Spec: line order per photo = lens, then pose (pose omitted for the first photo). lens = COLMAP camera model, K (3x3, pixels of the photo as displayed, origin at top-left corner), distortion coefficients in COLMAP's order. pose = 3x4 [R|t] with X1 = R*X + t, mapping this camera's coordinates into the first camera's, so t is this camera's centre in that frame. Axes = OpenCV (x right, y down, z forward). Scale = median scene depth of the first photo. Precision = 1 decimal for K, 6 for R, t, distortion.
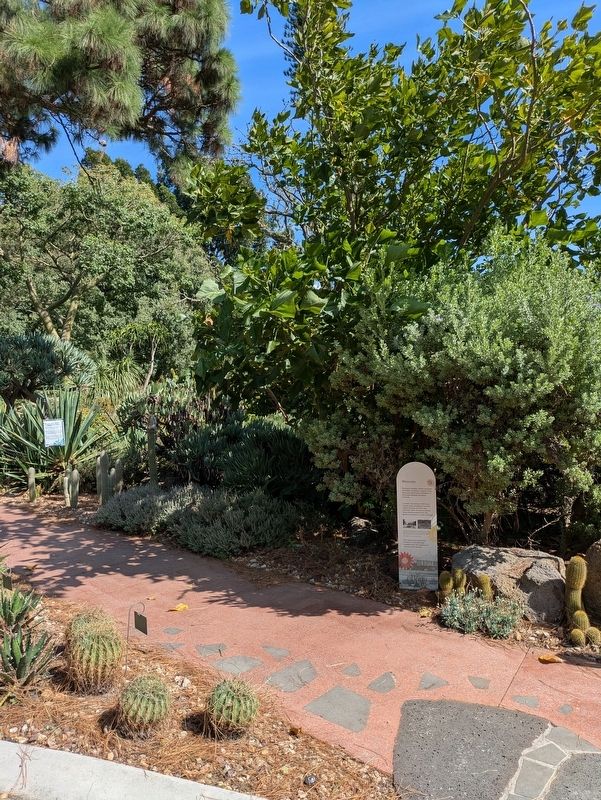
lens RADIAL K [[573.2, 0, 298.2], [0, 573.2, 403.1], [0, 0, 1]] dist [0.025072, -0.011500]
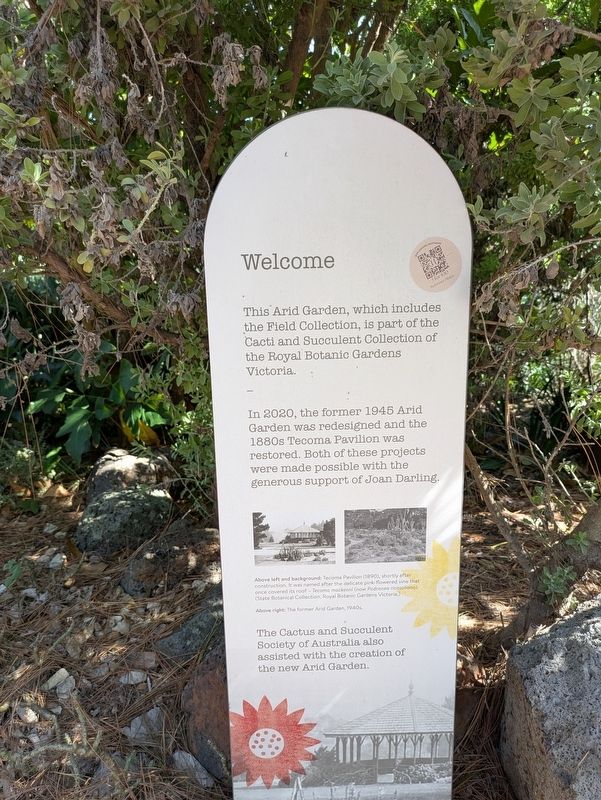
lens RADIAL K [[573.2, 0, 298.9], [0, 573.2, 400.9], [0, 0, 1]] dist [0.025072, -0.011500]
pose [[0.959084, -0.051238, 0.278445, 0.153294], [0.003891, 0.985780, 0.167996, 0.146807], [-0.283094, -0.160039, 0.945646, 0.856534]]
